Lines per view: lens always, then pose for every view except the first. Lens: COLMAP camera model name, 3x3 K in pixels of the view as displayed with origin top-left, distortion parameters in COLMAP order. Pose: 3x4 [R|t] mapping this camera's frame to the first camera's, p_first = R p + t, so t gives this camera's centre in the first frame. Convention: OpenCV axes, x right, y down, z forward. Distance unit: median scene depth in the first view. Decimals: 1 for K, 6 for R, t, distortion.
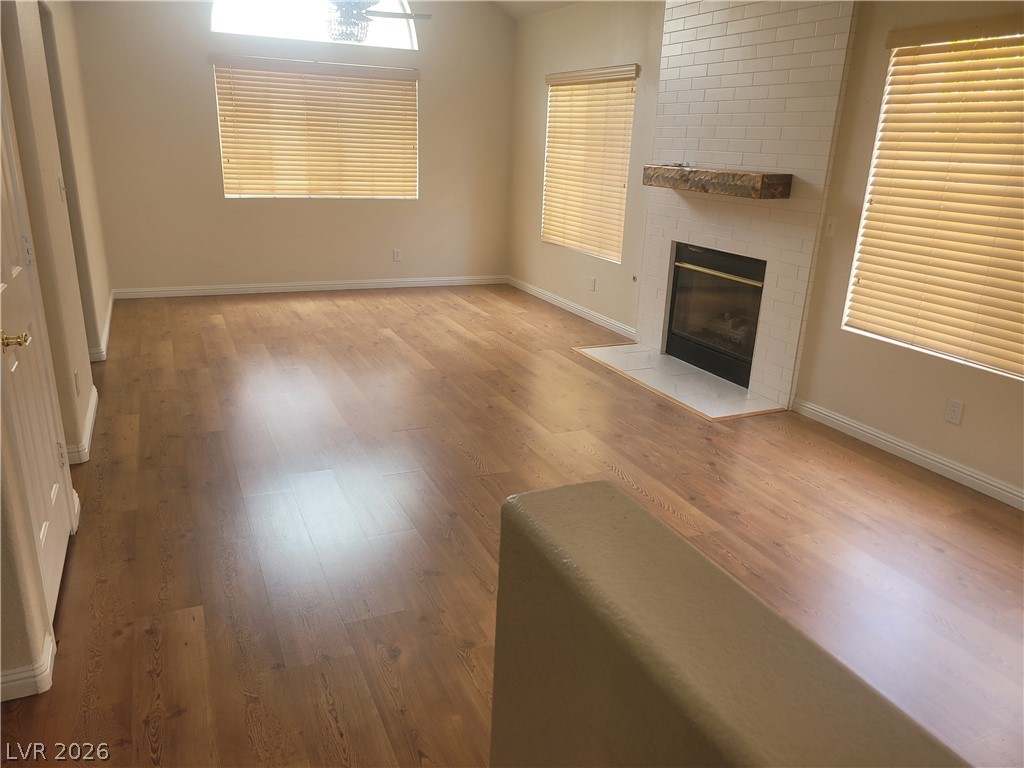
lens RADIAL K [[761.9, 0, 516.8], [0, 761.9, 380.8], [0, 0, 1]] dist [0.062400, -0.008585]
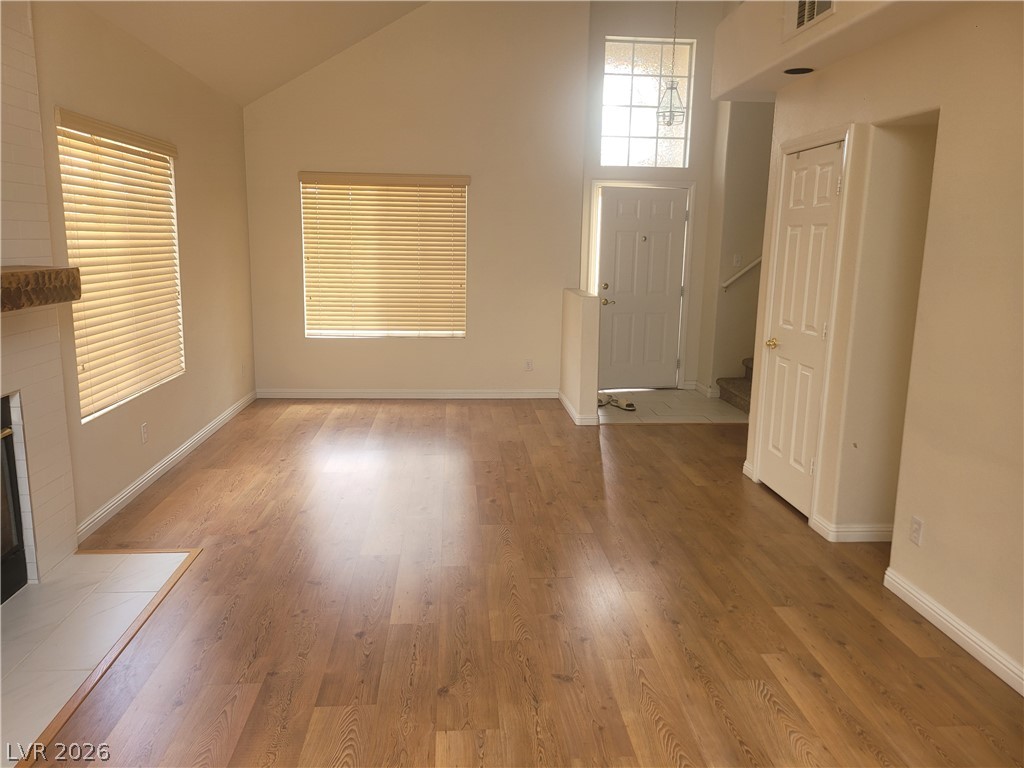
lens RADIAL K [[761.3, 0, 518.5], [0, 761.3, 378.7], [0, 0, 1]] dist [0.059444, -0.009810]
pose [[-0.940216, -0.117800, 0.319558, -0.373431], [0.047295, 0.884028, 0.465034, -0.566097], [-0.337279, 0.452346, -0.825606, 1.724779]]
